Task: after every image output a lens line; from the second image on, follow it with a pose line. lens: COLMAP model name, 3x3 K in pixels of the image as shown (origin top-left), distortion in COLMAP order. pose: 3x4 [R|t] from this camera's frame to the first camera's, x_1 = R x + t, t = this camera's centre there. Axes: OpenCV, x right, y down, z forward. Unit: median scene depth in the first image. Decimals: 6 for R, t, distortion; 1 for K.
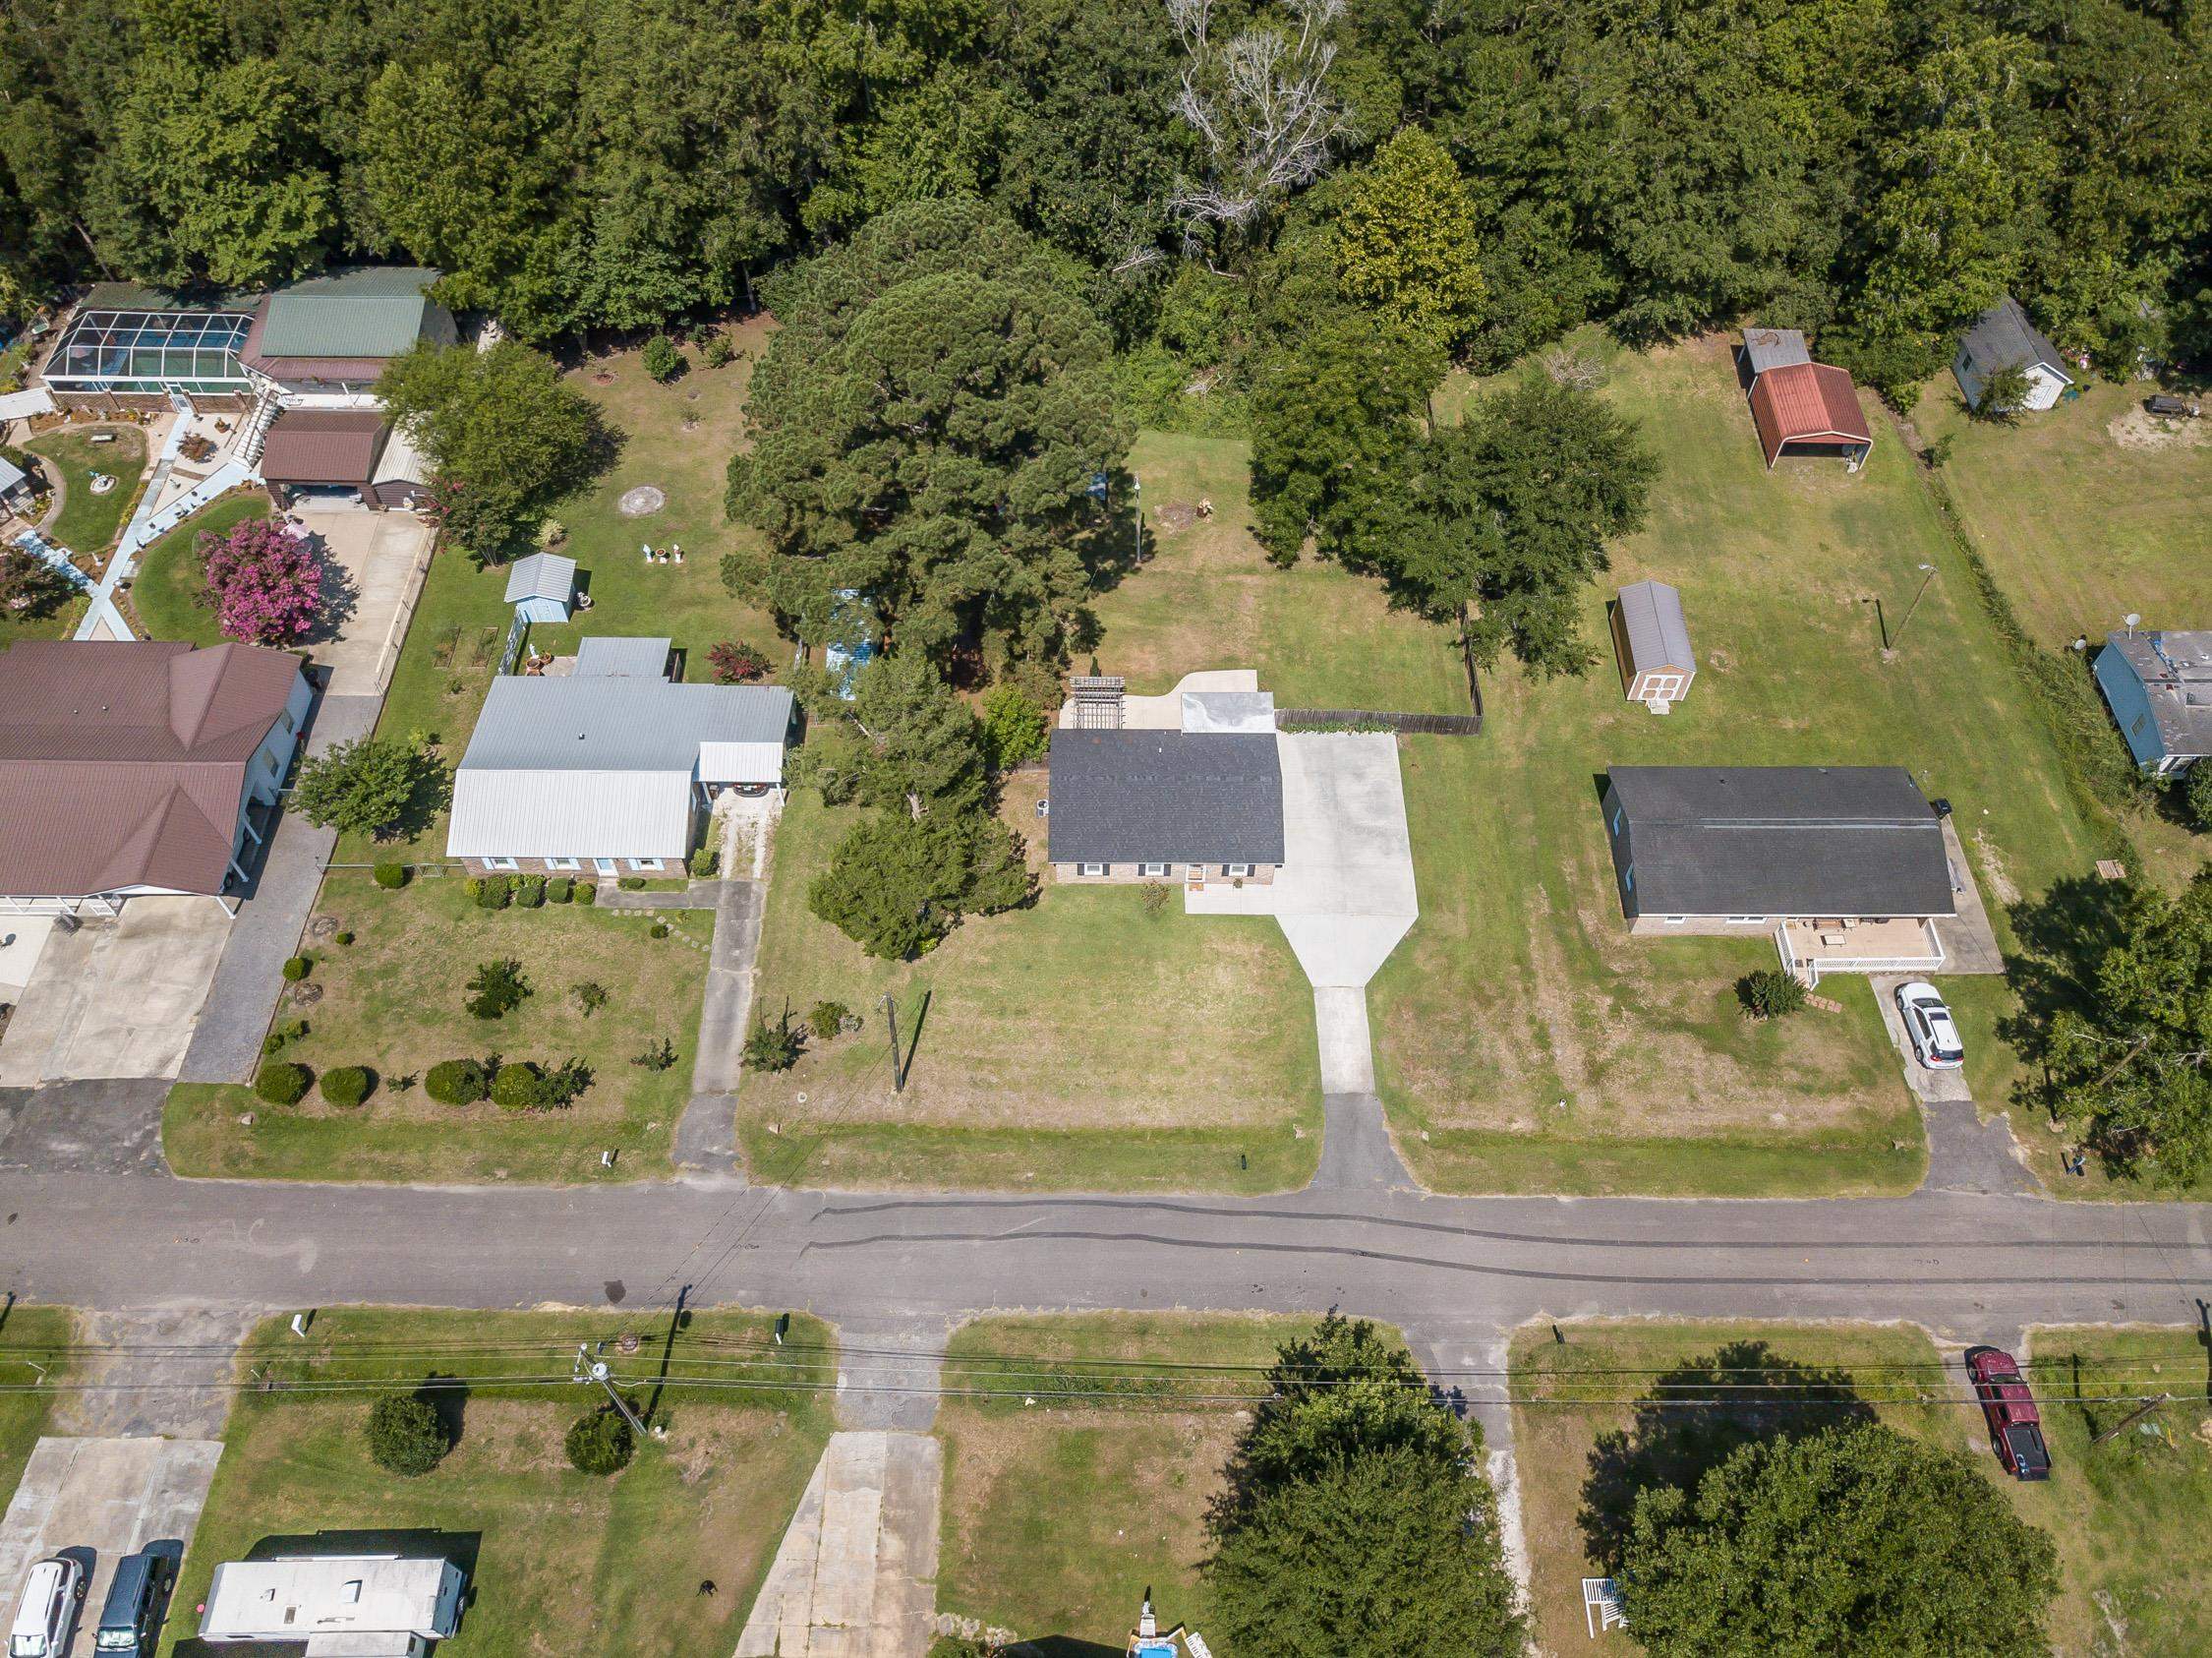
lens RADIAL K [[1770.8, 0, 1160.3], [0, 1770.8, 830.3], [0, 0, 1]] dist [0.000098, 0.002605]
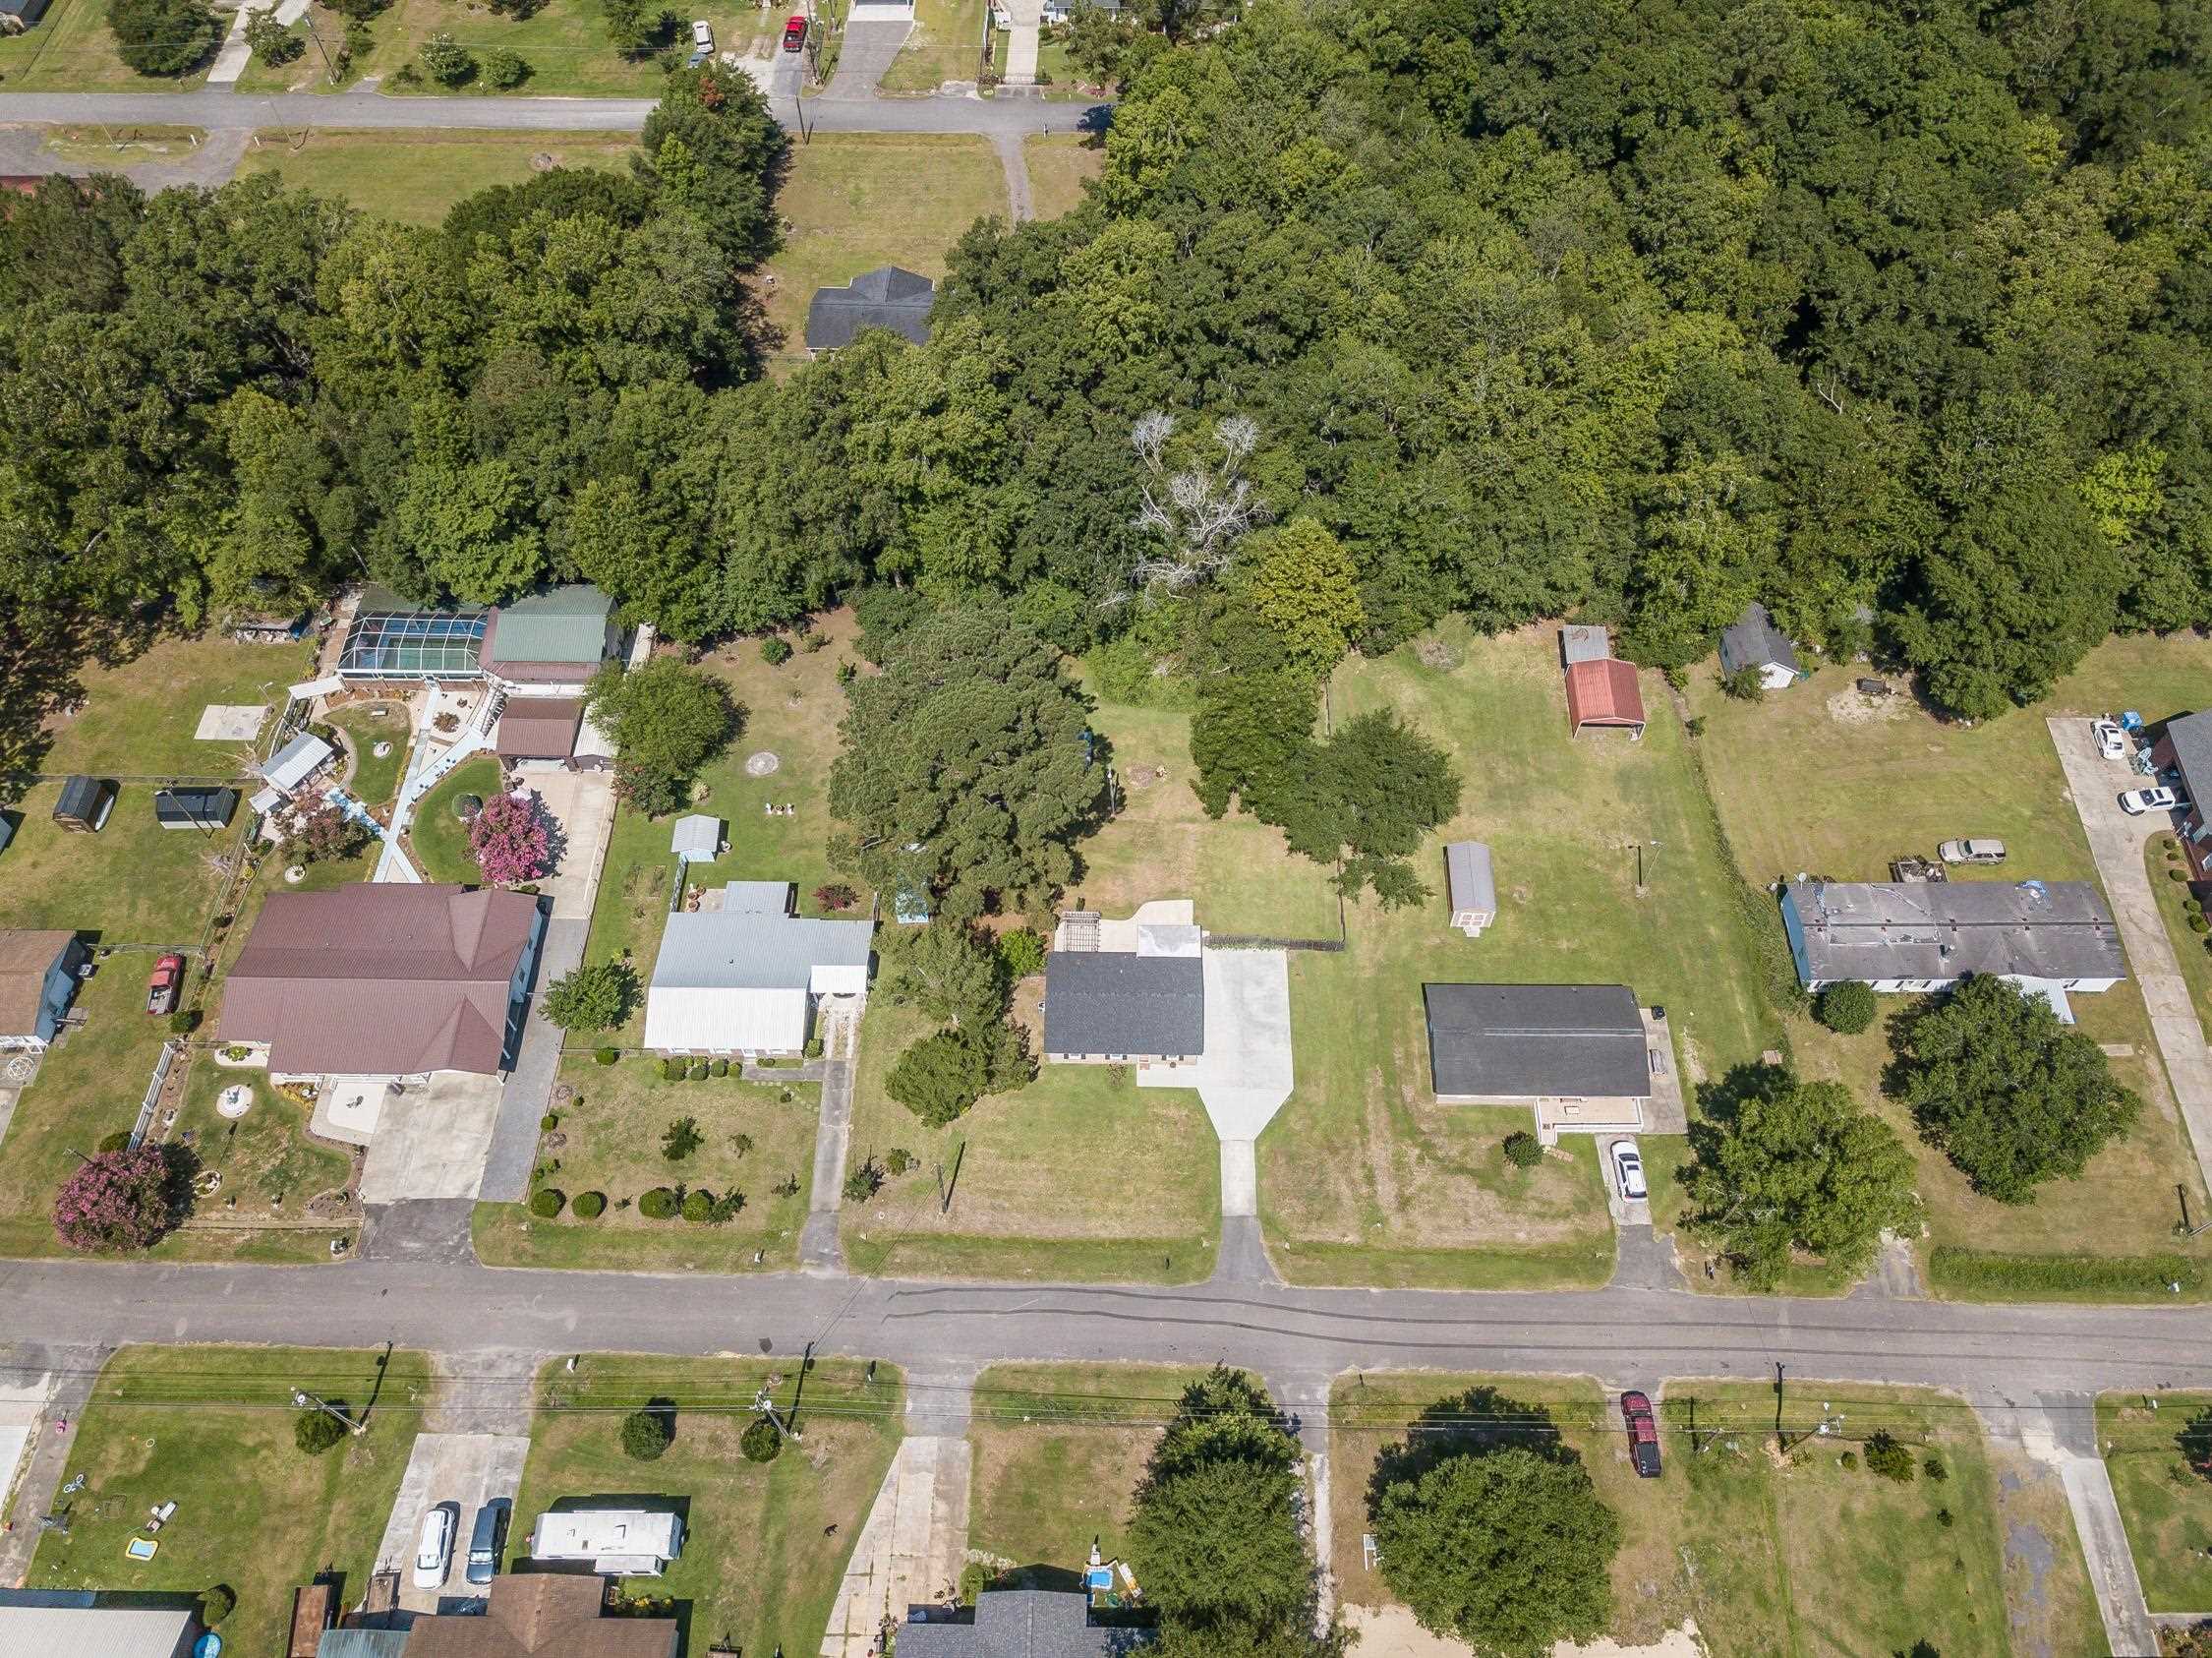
lens RADIAL K [[1770.8, 0, 1160.3], [0, 1770.8, 830.3], [0, 0, 1]] dist [0.000098, 0.002605]
pose [[0.999774, 0.007450, -0.019910, 0.062994], [-0.006751, 0.999366, 0.034952, -0.222999], [0.020158, -0.034810, 0.999191, -0.484222]]
